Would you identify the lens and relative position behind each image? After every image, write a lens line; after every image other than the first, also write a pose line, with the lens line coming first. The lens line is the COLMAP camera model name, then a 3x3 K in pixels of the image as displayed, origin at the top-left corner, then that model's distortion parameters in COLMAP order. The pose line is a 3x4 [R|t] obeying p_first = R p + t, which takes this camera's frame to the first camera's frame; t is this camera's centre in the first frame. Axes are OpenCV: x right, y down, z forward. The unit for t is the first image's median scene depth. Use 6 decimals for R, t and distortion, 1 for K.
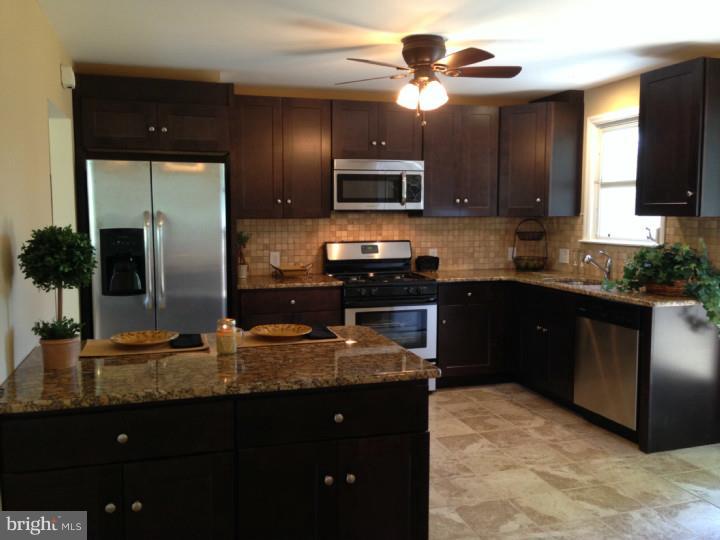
lens RADIAL K [[652.7, 0, 360.0], [0, 652.7, 270.0], [0, 0, 1]] dist [0.155185, -0.227566]
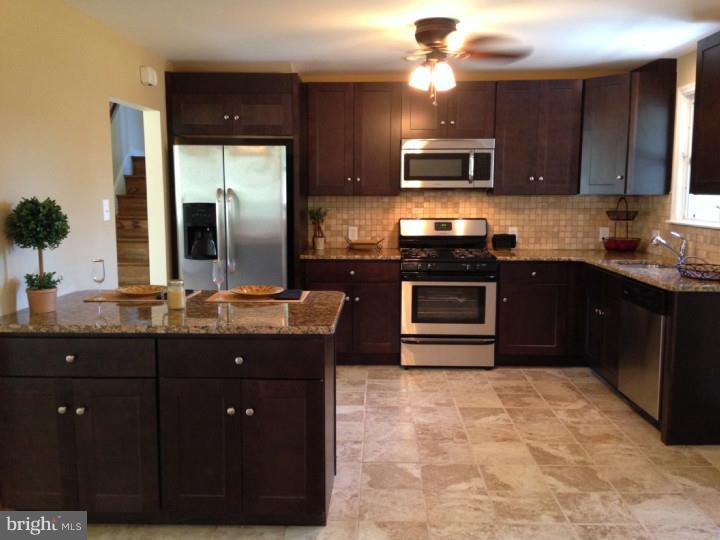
lens RADIAL K [[652.7, 0, 360.0], [0, 652.7, 270.0], [0, 0, 1]] dist [0.155185, -0.227566]
pose [[0.948407, 0.042383, -0.314210, 0.247723], [-0.032790, 0.998823, 0.035754, 0.005140], [0.315355, -0.023606, 0.948680, -0.026269]]
